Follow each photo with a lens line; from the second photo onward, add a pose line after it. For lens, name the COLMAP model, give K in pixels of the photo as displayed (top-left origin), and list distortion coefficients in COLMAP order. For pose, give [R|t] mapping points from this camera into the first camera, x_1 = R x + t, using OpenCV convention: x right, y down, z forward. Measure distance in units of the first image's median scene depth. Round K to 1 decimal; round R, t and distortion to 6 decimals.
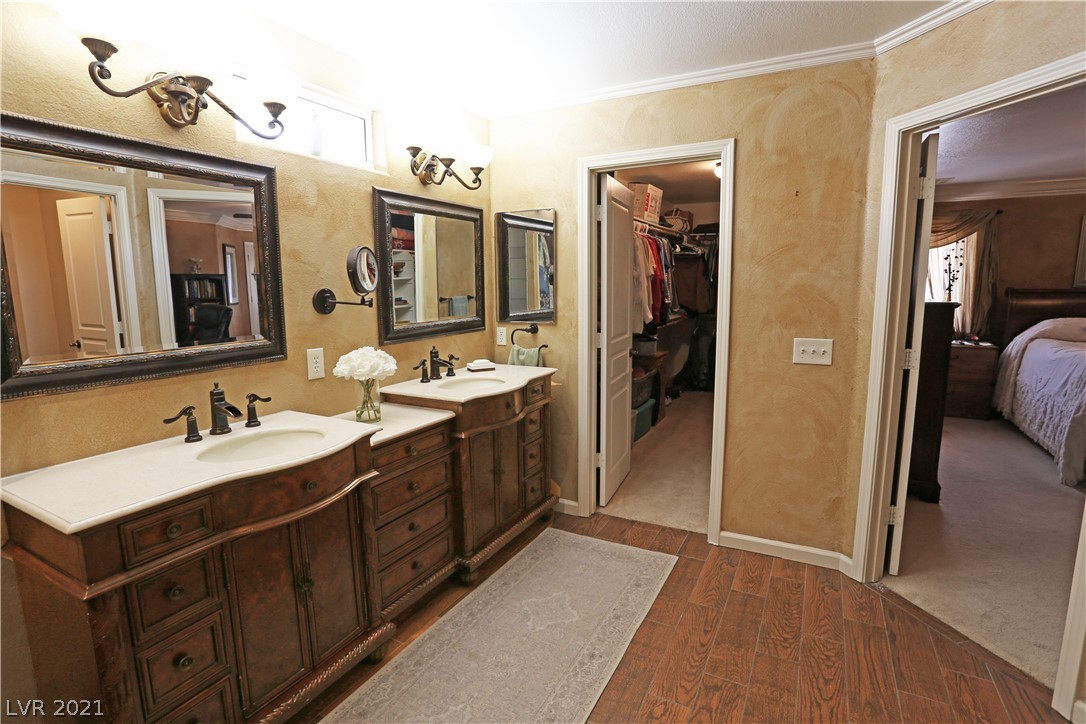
lens RADIAL K [[529.2, 0, 532.6], [0, 529.2, 362.1], [0, 0, 1]] dist [-0.067660, 0.024465]
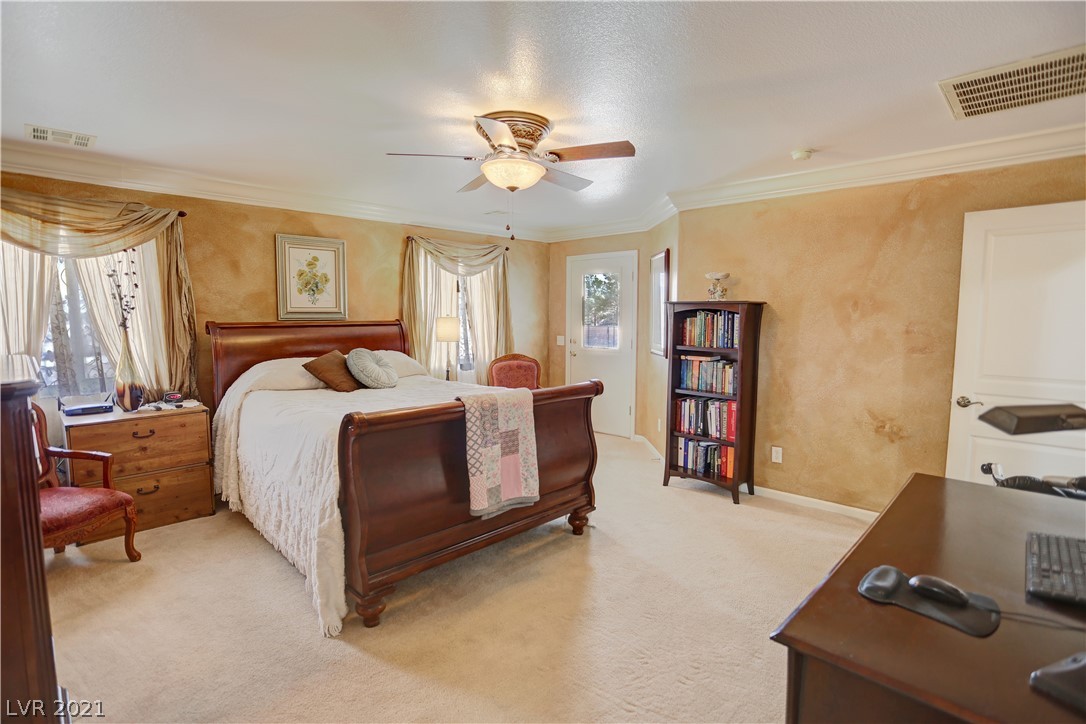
lens RADIAL K [[529.2, 0, 548.1], [0, 529.2, 367.3], [0, 0, 1]] dist [-0.067660, 0.024465]
pose [[0.266466, -0.084193, 0.960160, 0.367877], [0.137544, 0.989304, 0.048577, -0.053263], [-0.953980, 0.119120, 0.275196, 0.357360]]
